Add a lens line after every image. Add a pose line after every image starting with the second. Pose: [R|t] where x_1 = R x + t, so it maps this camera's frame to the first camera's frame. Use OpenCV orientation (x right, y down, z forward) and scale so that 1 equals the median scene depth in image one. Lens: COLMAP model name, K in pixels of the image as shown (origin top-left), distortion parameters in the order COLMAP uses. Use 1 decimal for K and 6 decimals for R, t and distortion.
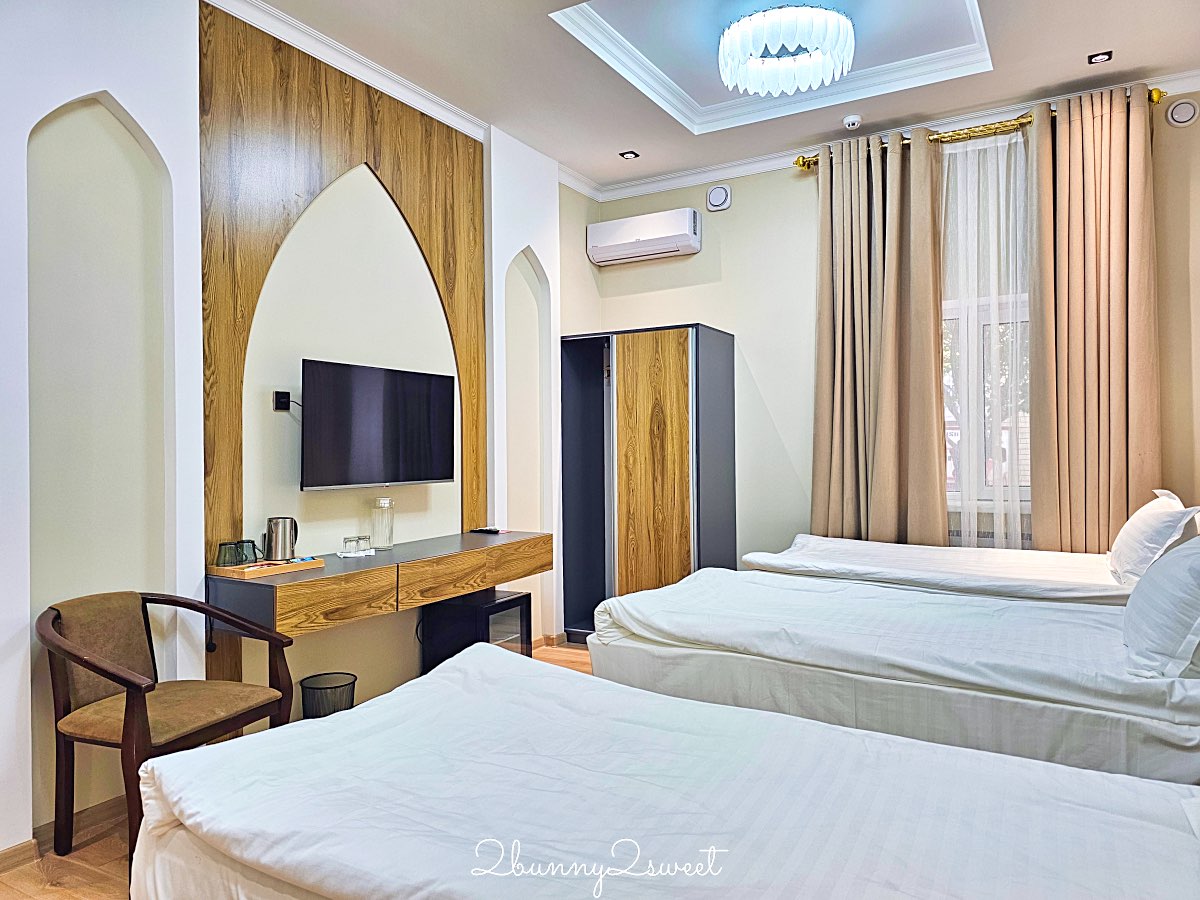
lens RADIAL K [[820.5, 0, 608.8], [0, 820.5, 443.3], [0, 0, 1]] dist [0.050517, -0.036531]
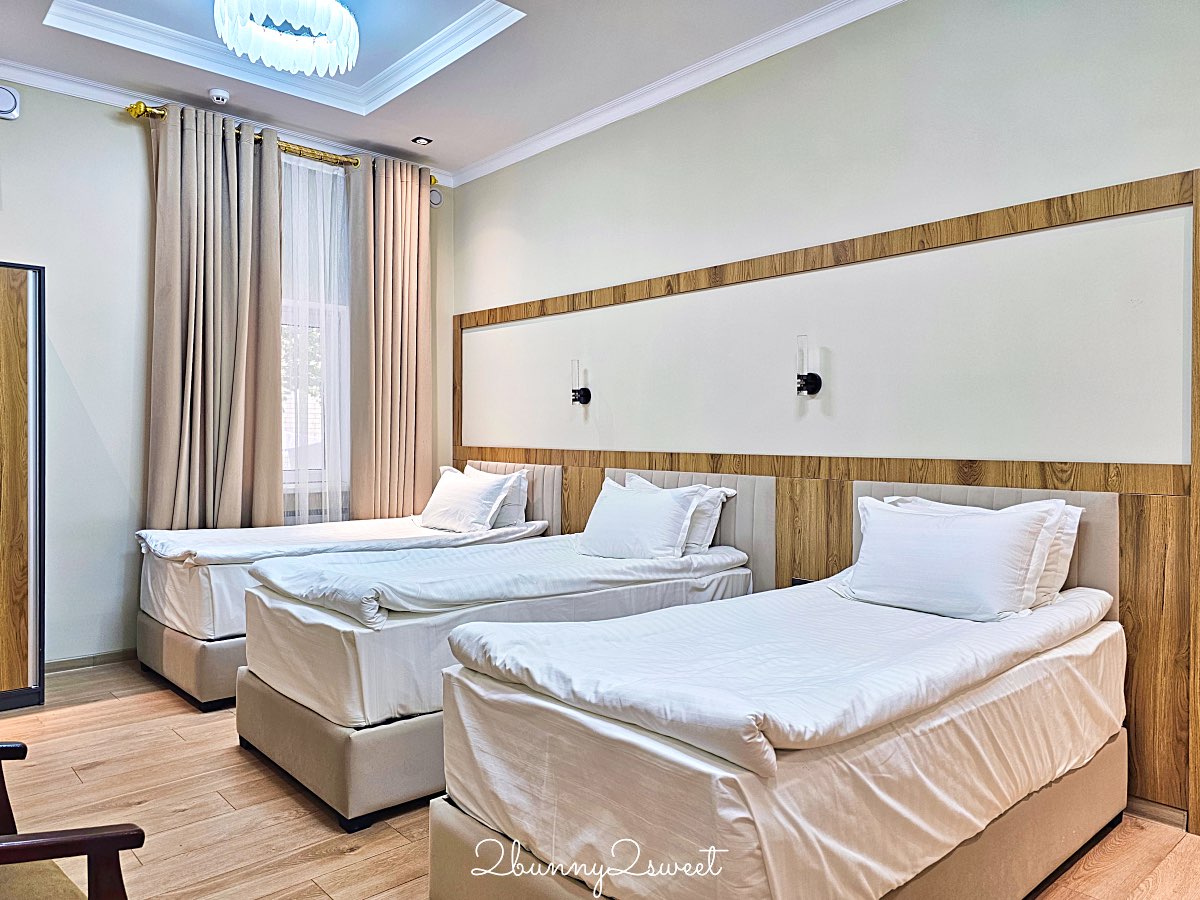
lens RADIAL K [[820.5, 0, 608.0], [0, 820.5, 442.2], [0, 0, 1]] dist [0.050517, -0.036531]
pose [[0.303214, 0.007373, 0.952894, -0.681198], [-0.007796, 0.999956, -0.005256, 0.024771], [-0.952891, -0.005835, 0.303258, 0.376246]]
